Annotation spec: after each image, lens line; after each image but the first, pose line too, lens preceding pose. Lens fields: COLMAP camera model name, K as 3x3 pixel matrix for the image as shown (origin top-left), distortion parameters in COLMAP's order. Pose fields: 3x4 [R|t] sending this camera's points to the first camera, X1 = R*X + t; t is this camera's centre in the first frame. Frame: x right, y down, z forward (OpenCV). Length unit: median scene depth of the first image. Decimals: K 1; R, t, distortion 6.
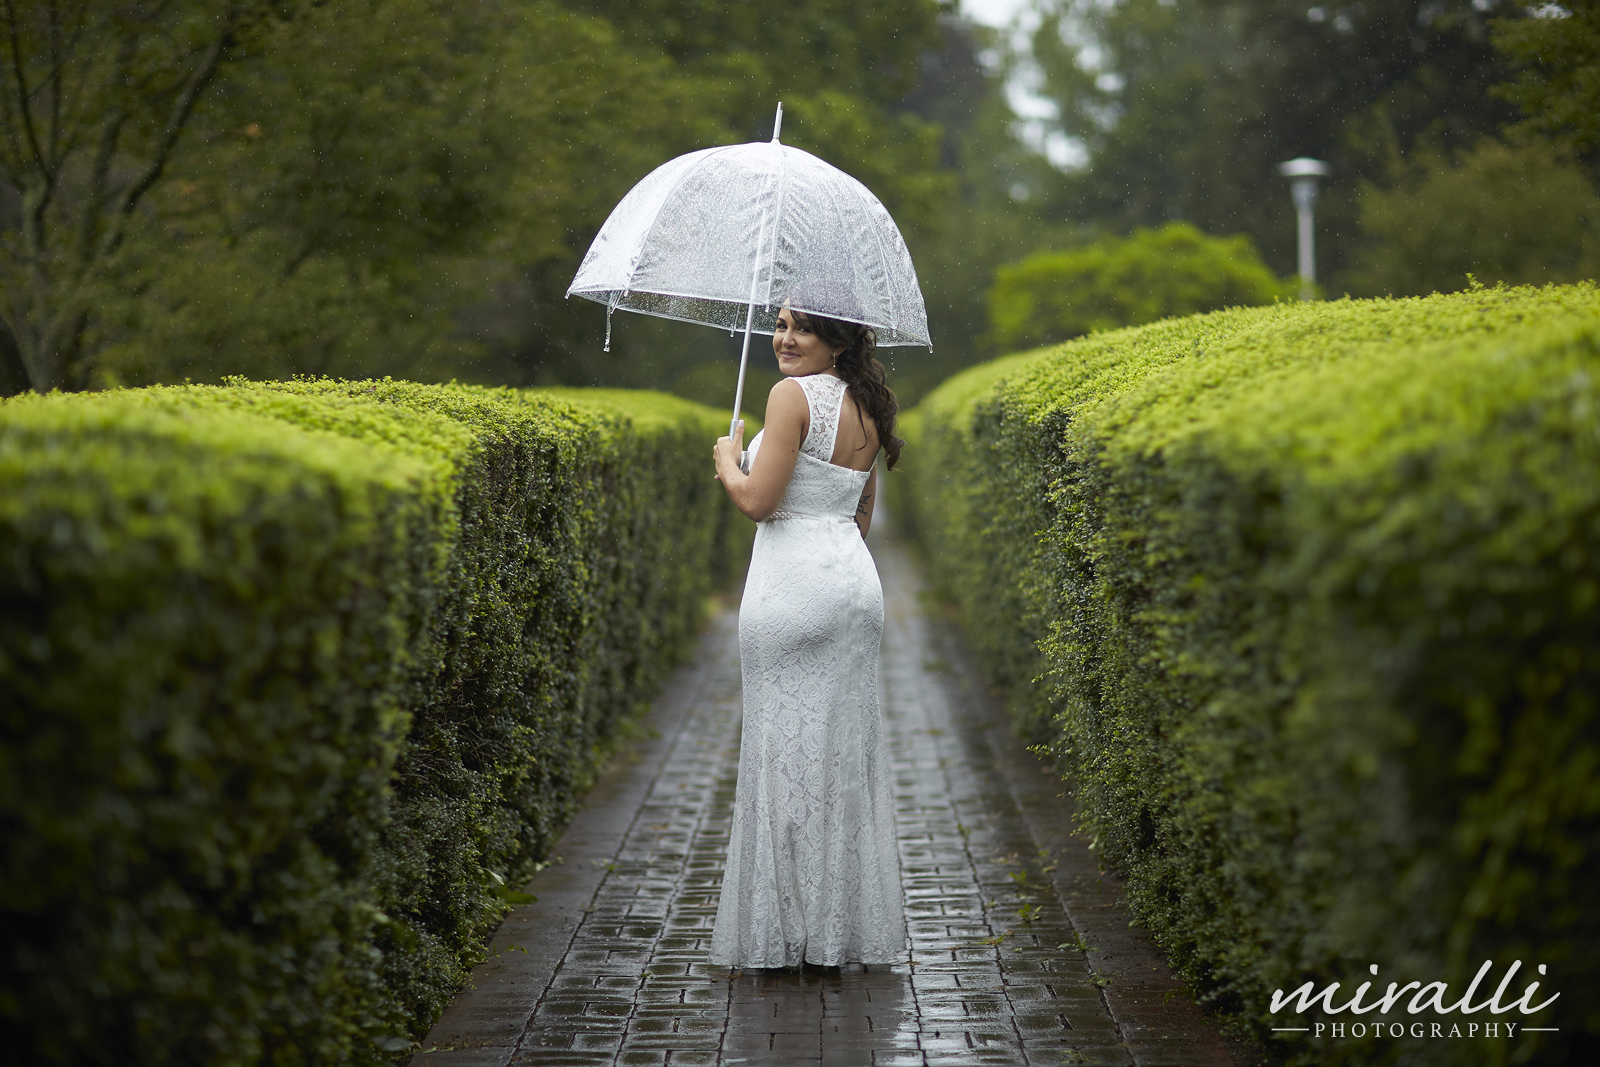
lens RADIAL K [[3702.0, 0, 797.2], [0, 3702.0, 531.6], [0, 0, 1]] dist [-0.057241, 0.000000]
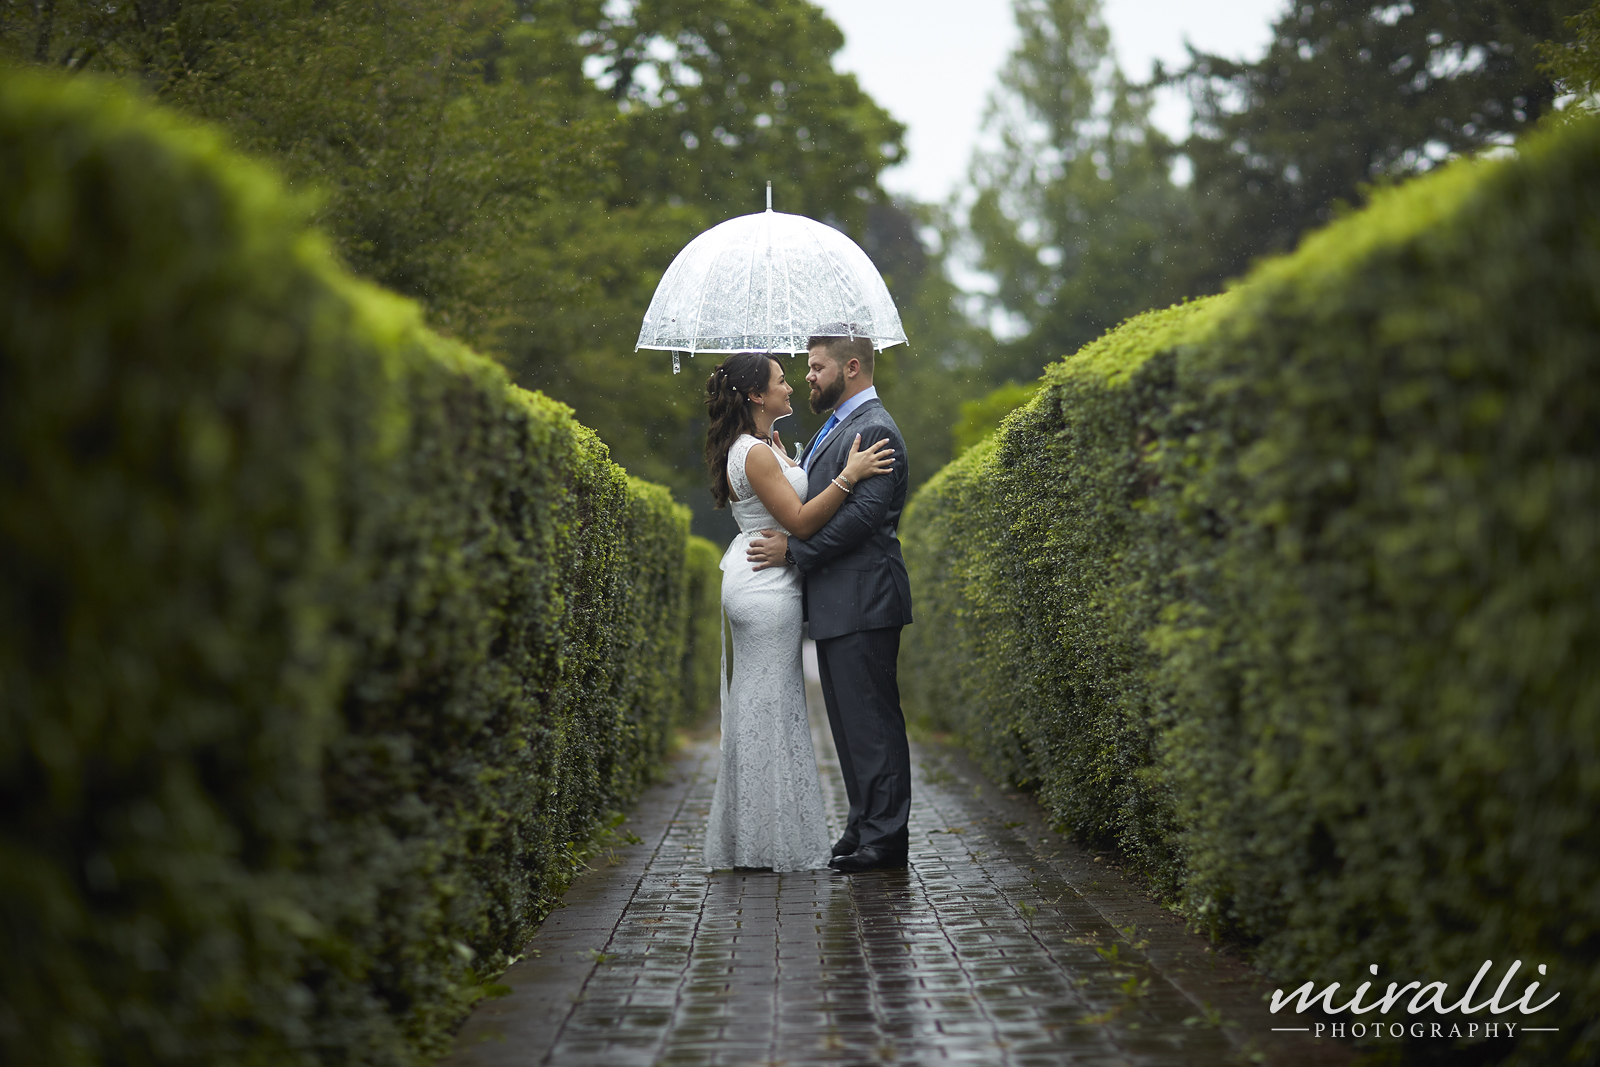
lens RADIAL K [[3702.0, 0, 807.8], [0, 3702.0, 547.4], [0, 0, 1]] dist [-0.057241, 0.000000]
pose [[0.999595, -0.021349, 0.018832, -0.018547], [0.022212, 0.998654, -0.046875, 0.040518], [-0.017806, 0.047274, 0.998723, 0.187611]]
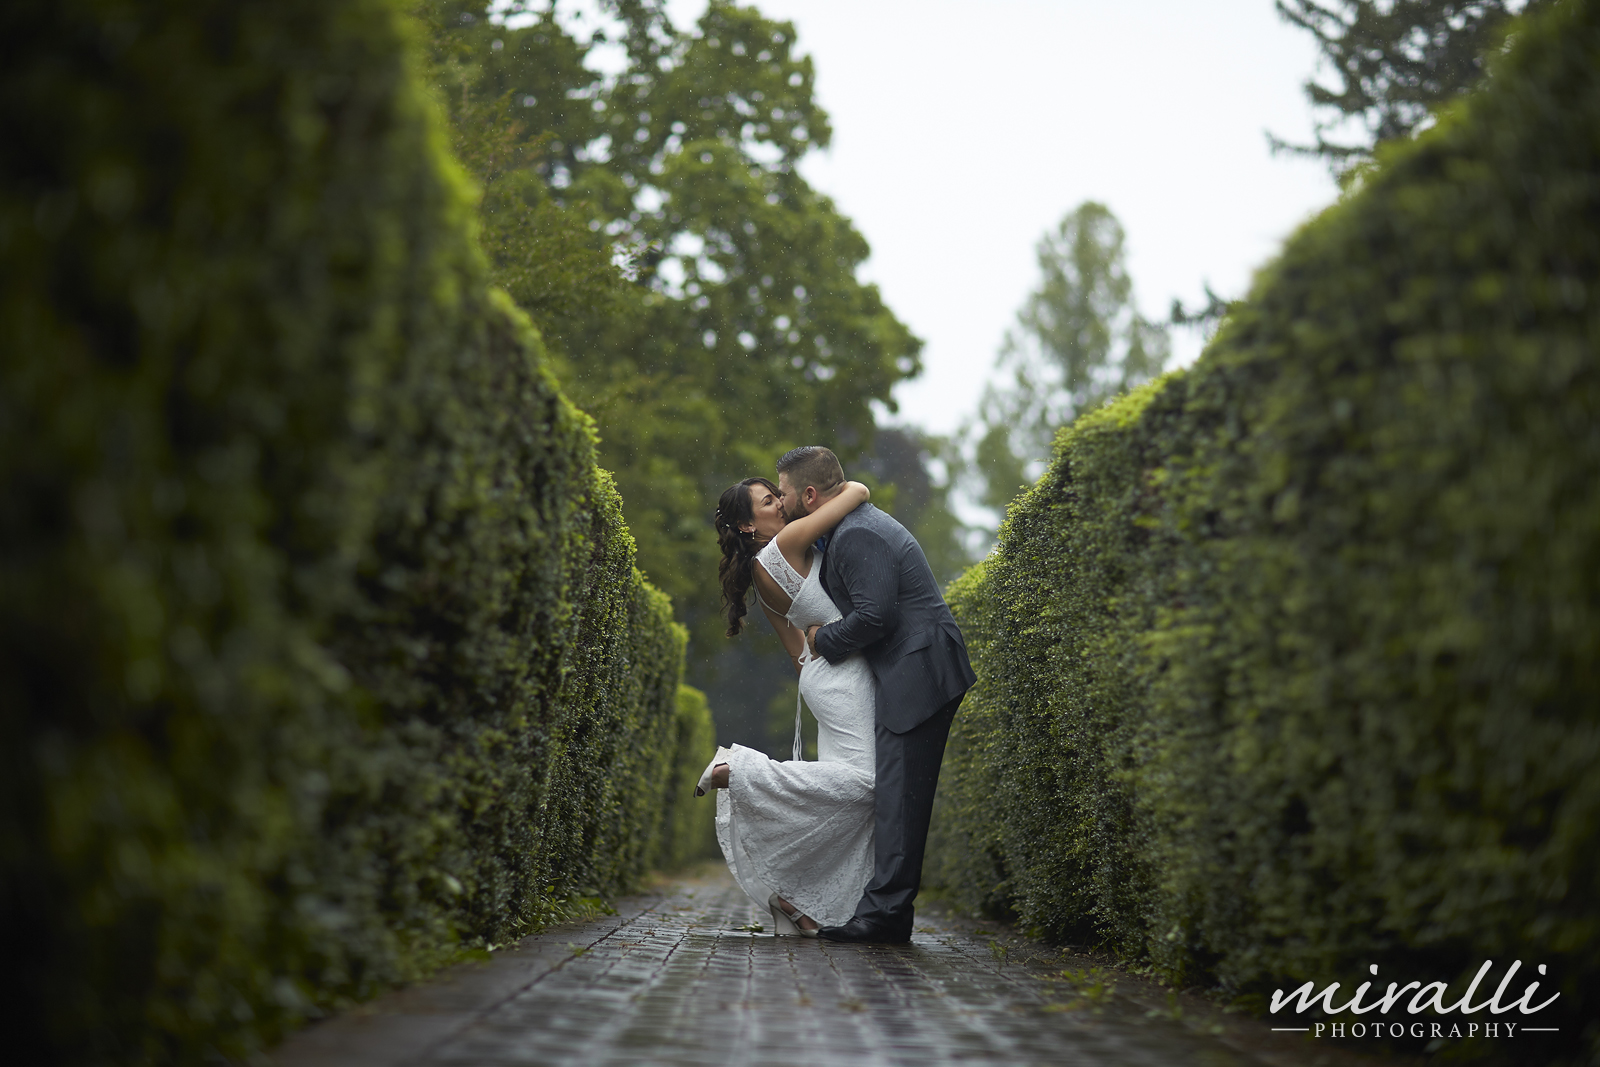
lens RADIAL K [[3702.0, 0, 796.8], [0, 3702.0, 532.8], [0, 0, 1]] dist [-0.057241, 0.000000]
pose [[0.997804, 0.064017, 0.017027, -0.021935], [-0.061713, 0.991756, -0.112305, 0.089385], [-0.024076, 0.111007, 0.993528, 0.168203]]
